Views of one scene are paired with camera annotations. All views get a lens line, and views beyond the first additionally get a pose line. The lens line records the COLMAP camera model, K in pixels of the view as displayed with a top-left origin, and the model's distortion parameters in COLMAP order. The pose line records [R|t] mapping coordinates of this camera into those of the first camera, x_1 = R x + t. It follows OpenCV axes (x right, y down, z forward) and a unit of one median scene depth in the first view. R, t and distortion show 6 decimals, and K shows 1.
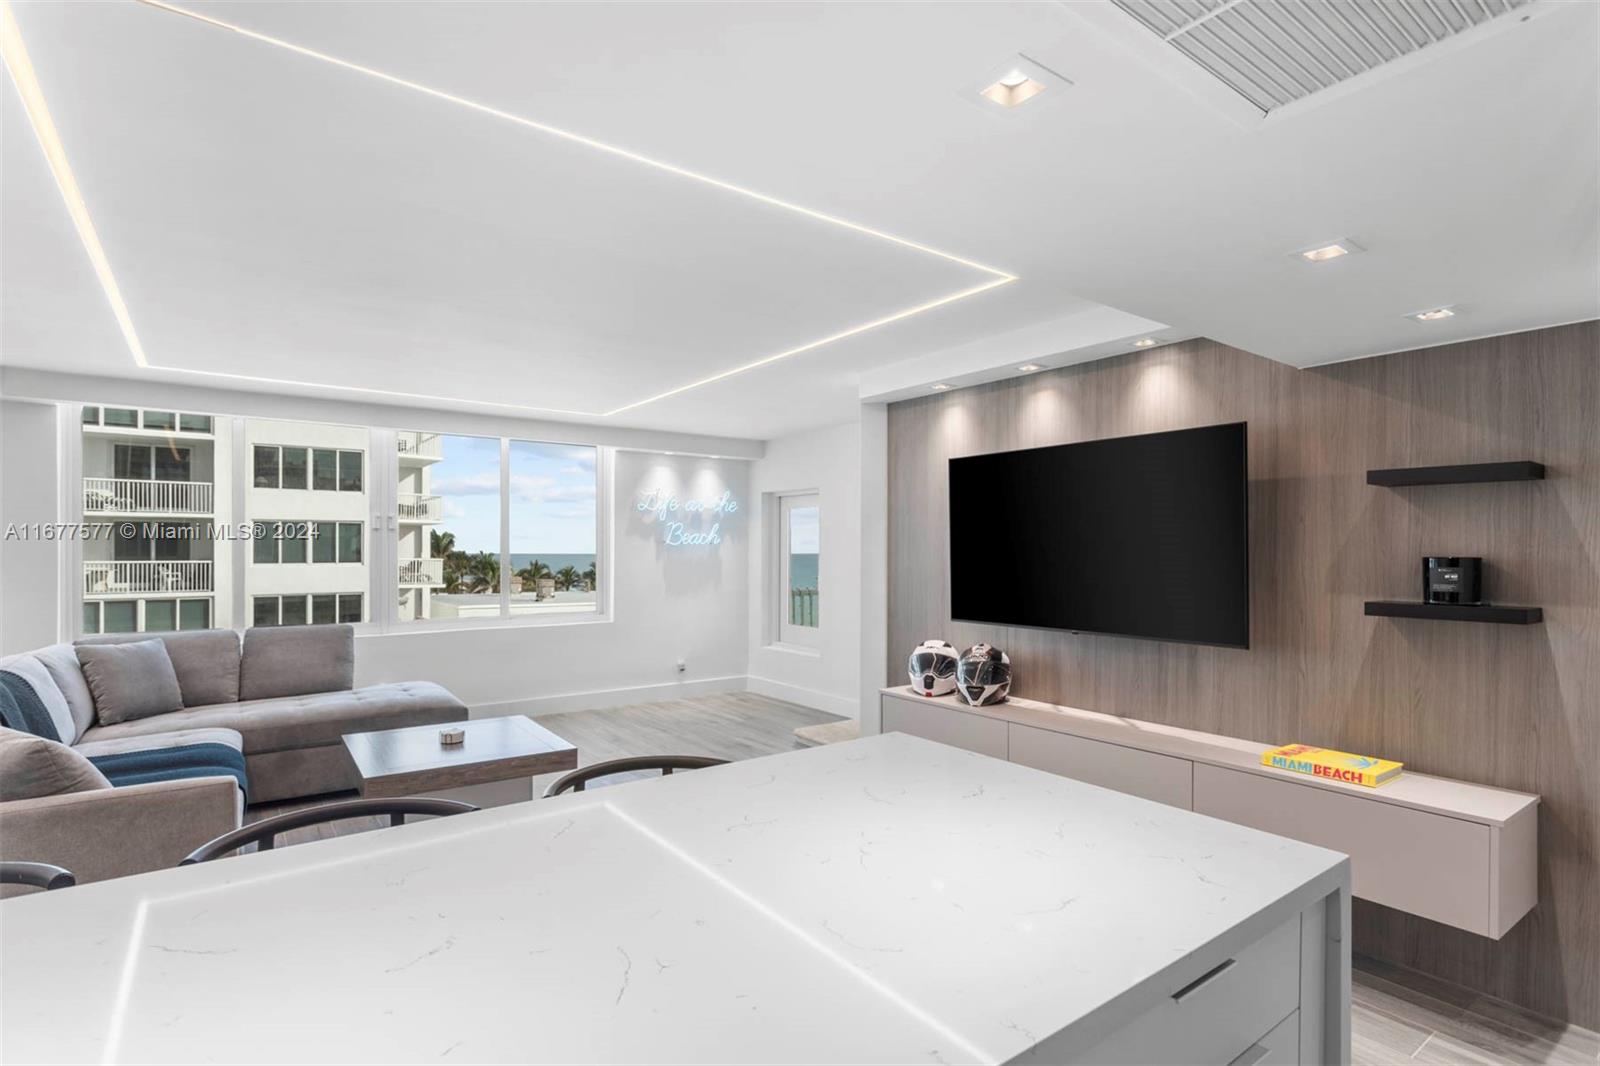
lens RADIAL K [[788.2, 0, 799.6], [0, 788.2, 544.2], [0, 0, 1]] dist [-0.013343, 0.000794]
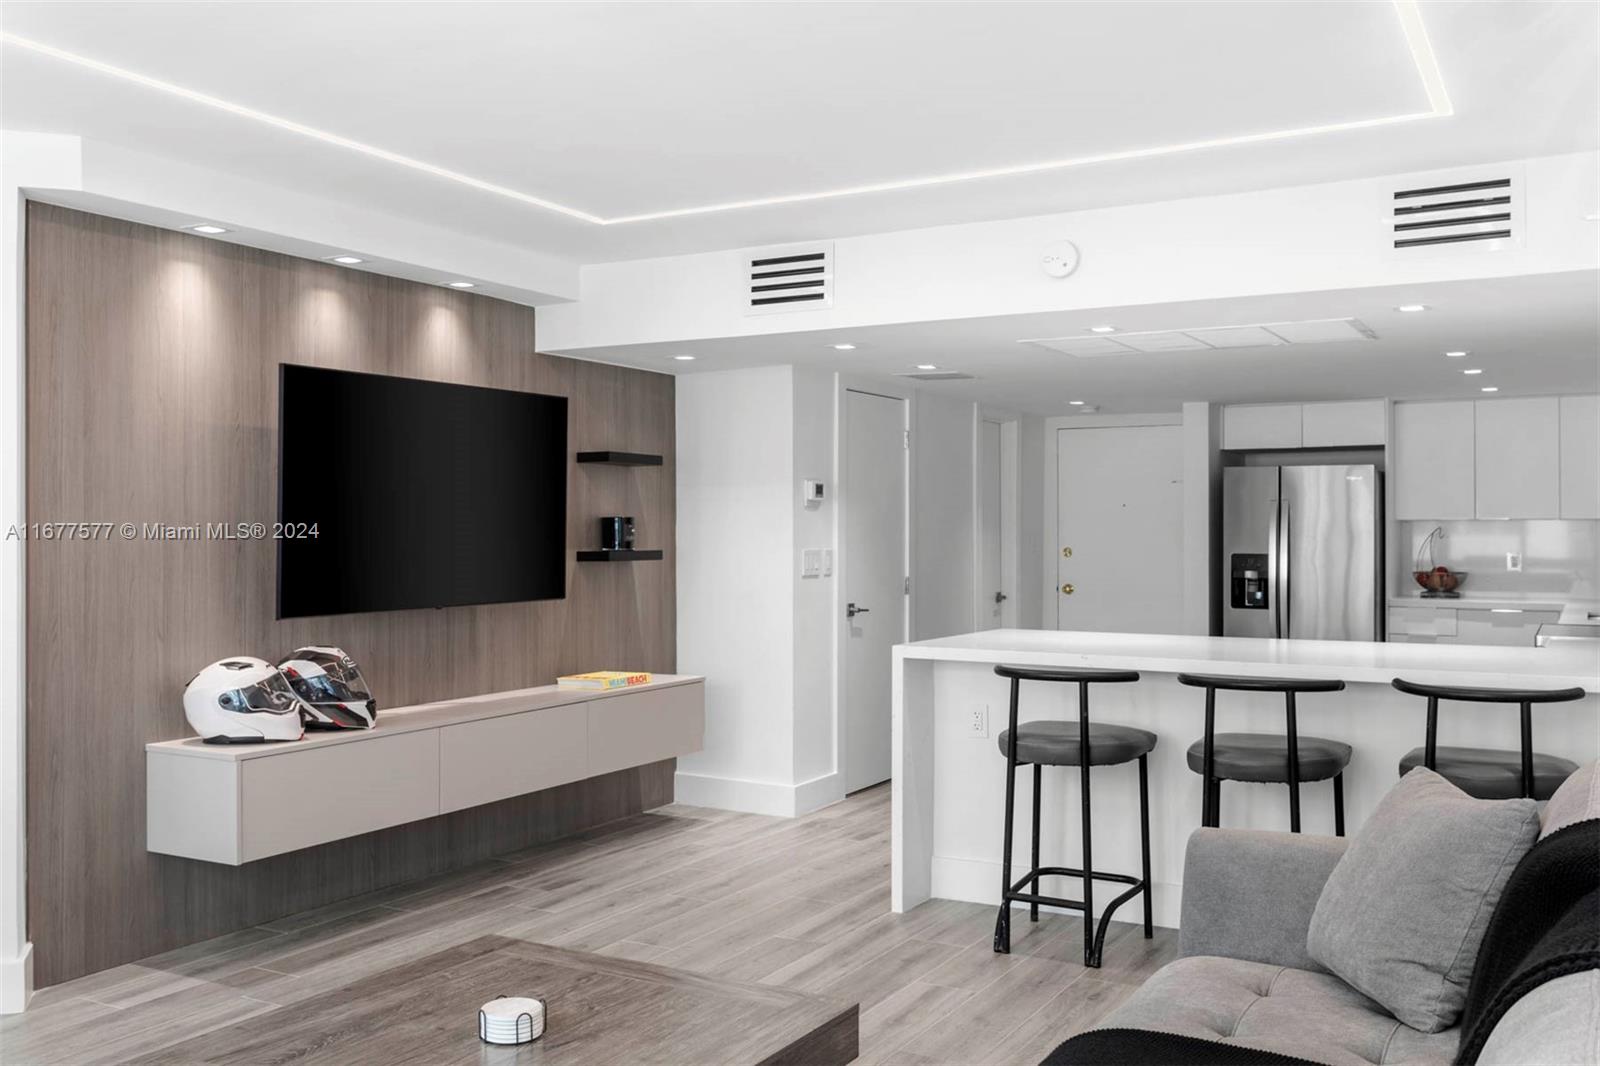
lens RADIAL K [[1436.1, 0, 800.0], [0, 1436.1, 533.0], [0, 0, 1]] dist [0.007941, -0.006138]
pose [[-0.408472, -0.003871, 0.912763, -0.563473], [-0.005331, 0.999984, 0.001855, 0.012885], [-0.912755, -0.004108, -0.408486, 0.595152]]
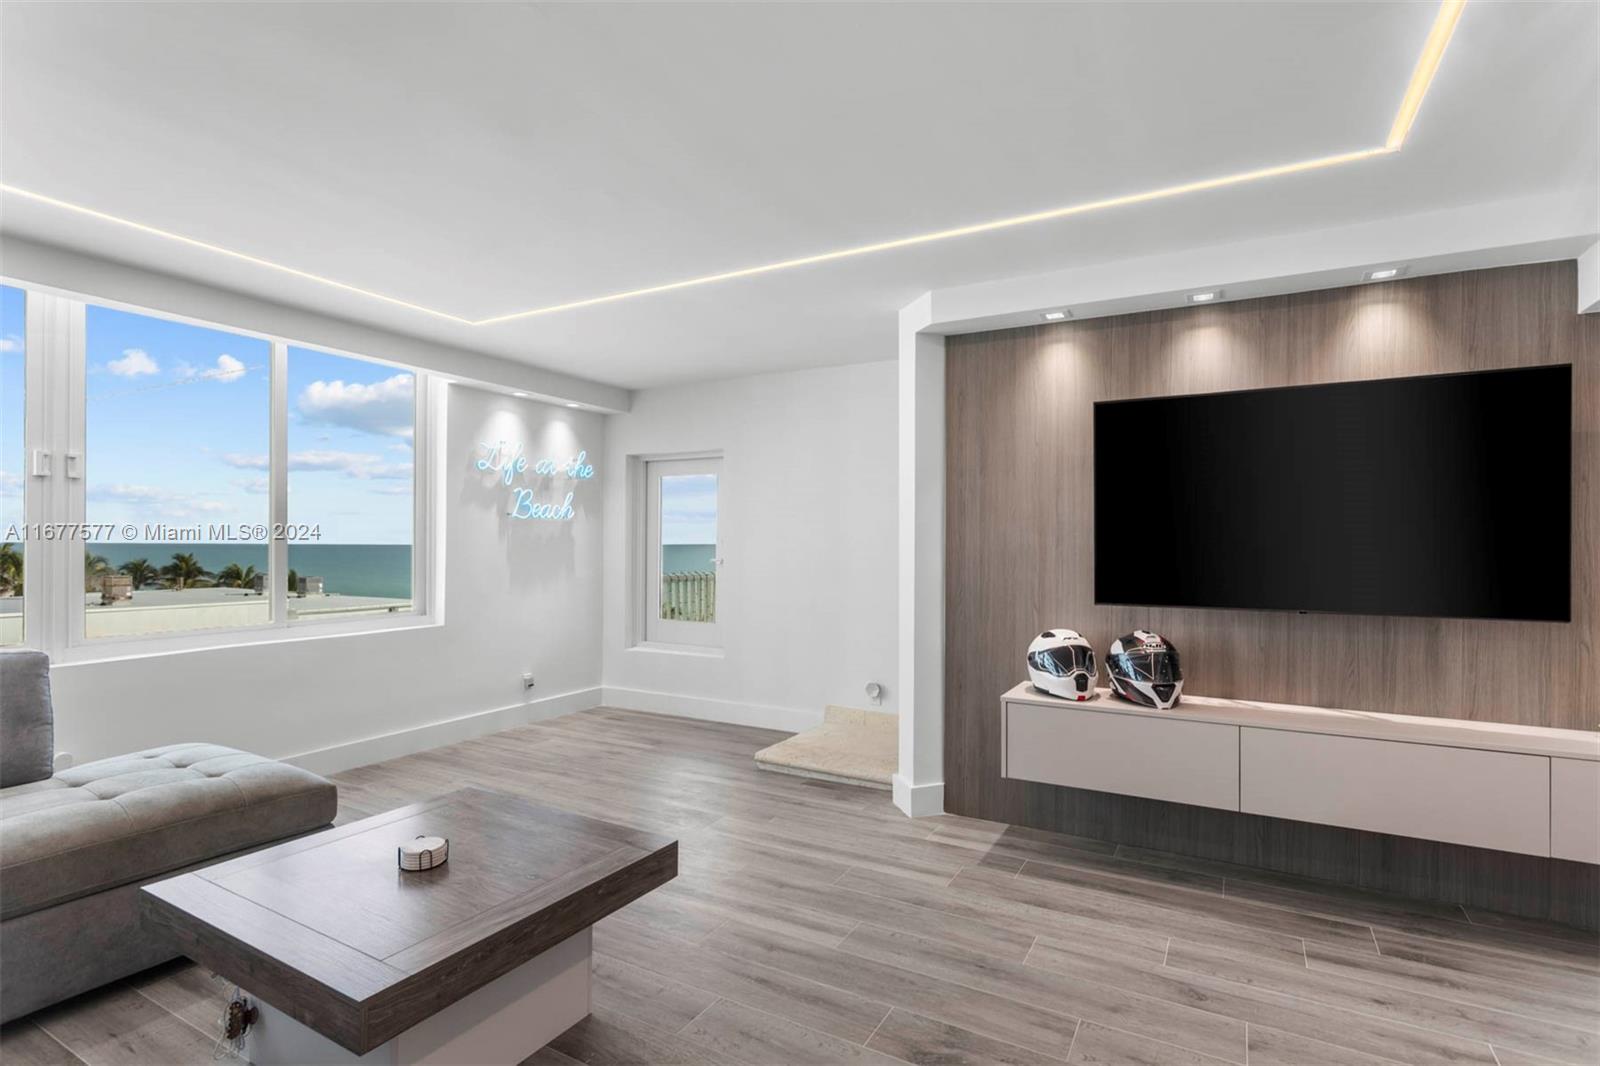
lens RADIAL K [[785.5, 0, 800.0], [0, 785.5, 533.0], [0, 0, 1]] dist [-0.001918, -0.000477]
pose [[0.910272, 0.004963, 0.413982, -0.225746], [-0.004282, 0.999988, -0.002573, 0.015376], [-0.413990, 0.000569, 0.910281, 0.215214]]
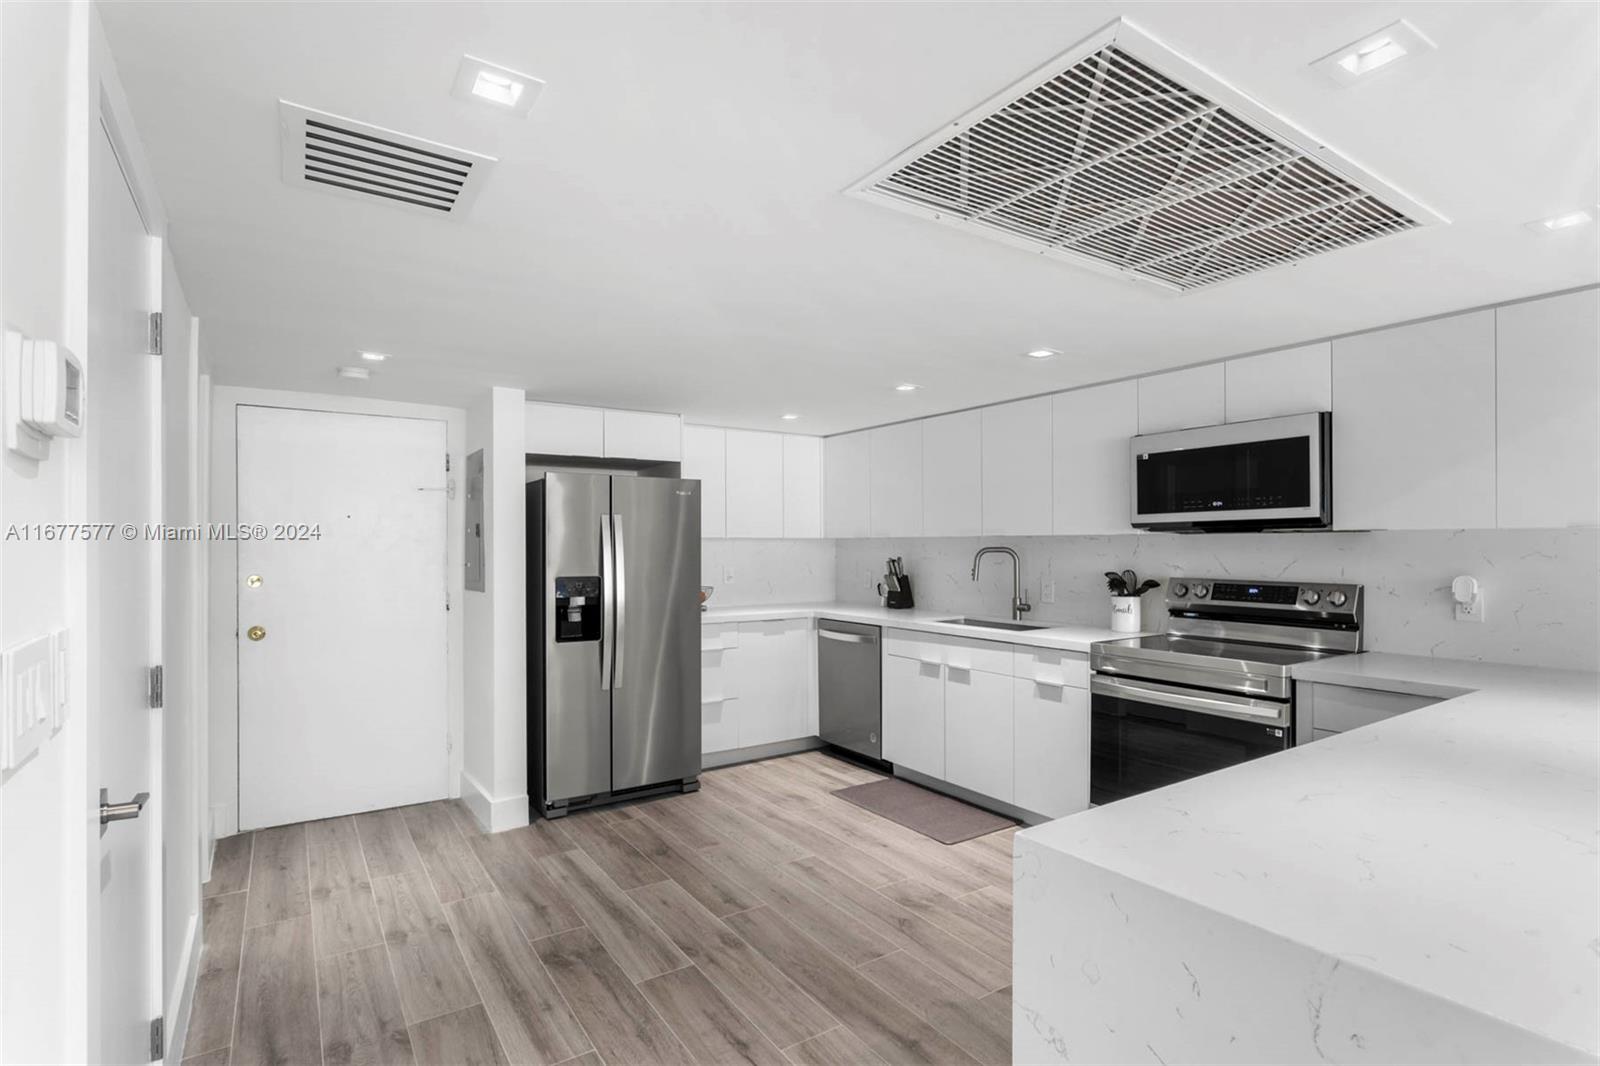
lens RADIAL K [[785.6, 0, 798.3], [0, 785.6, 548.0], [0, 0, 1]] dist [-0.002161, 0.000205]
pose [[-0.998606, 0.000347, 0.052774, 0.150170], [0.000179, 0.999995, -0.003188, 0.012119], [-0.052775, -0.003174, -0.998601, 0.325051]]
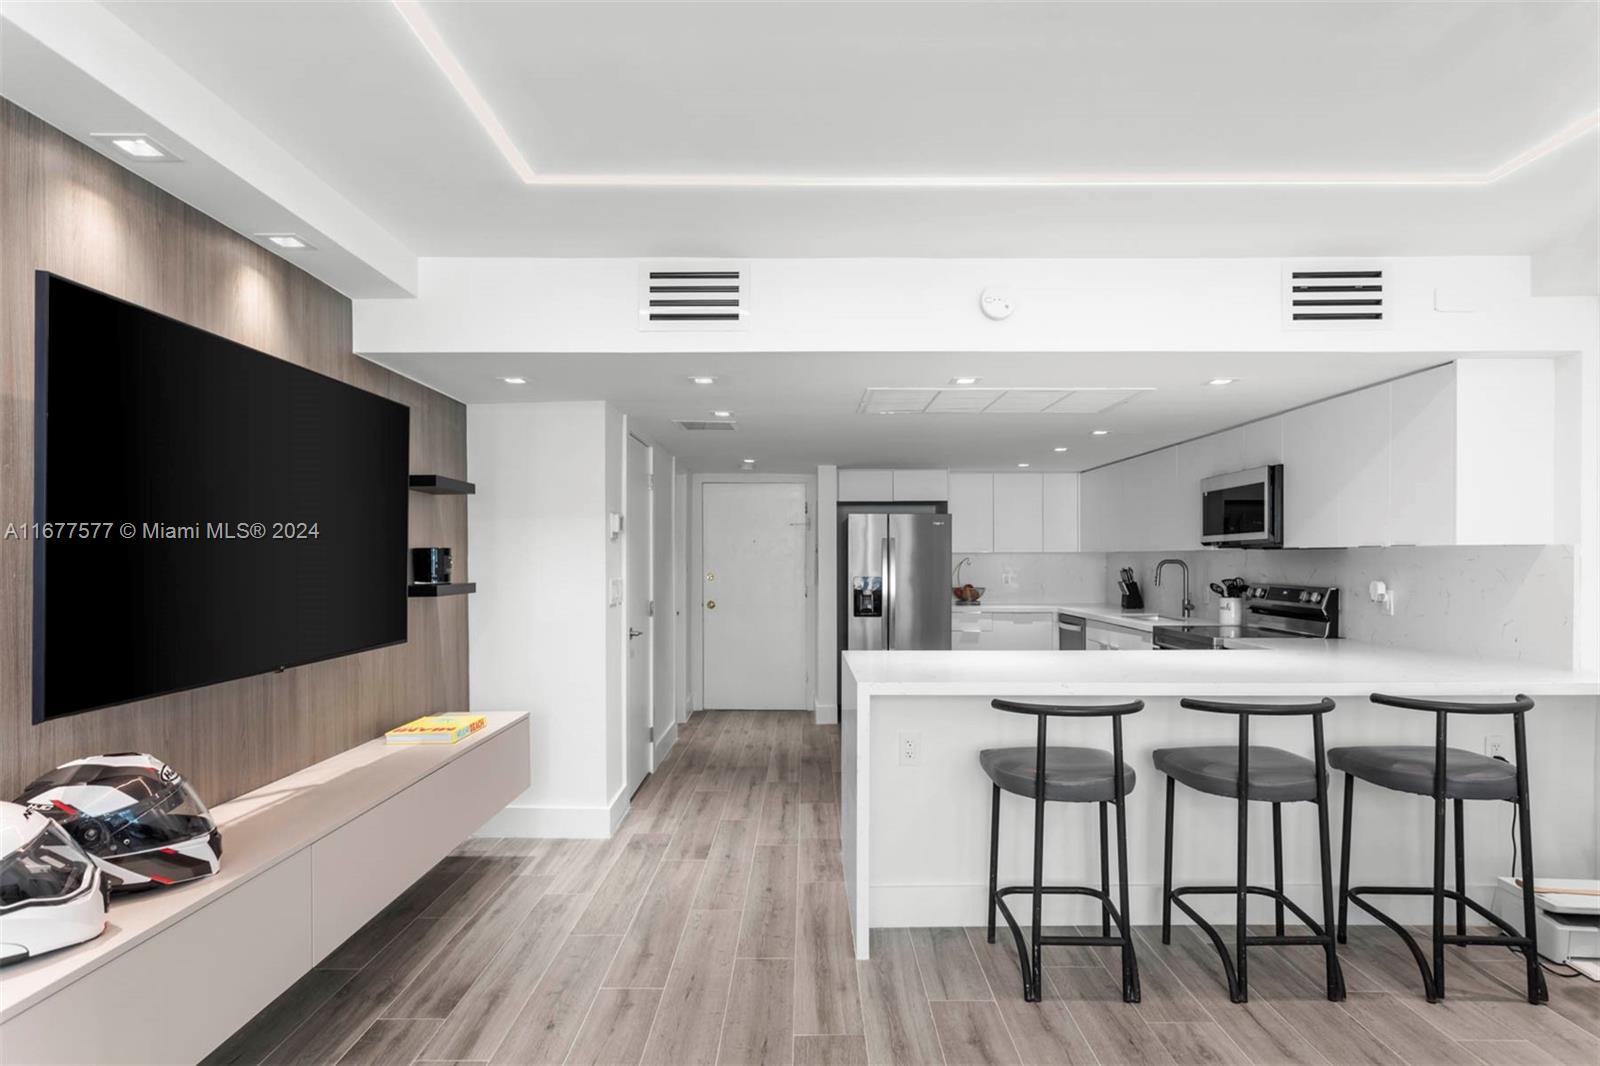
lens RADIAL K [[864.8, 0, 801.3], [0, 864.8, 567.3], [0, 0, 1]] dist [0.001865, 0.000977]
pose [[-0.804039, -0.007077, 0.594535, -0.175729], [-0.003347, 0.999967, 0.007377, 0.012184], [-0.594568, 0.003941, -0.804036, 0.606914]]
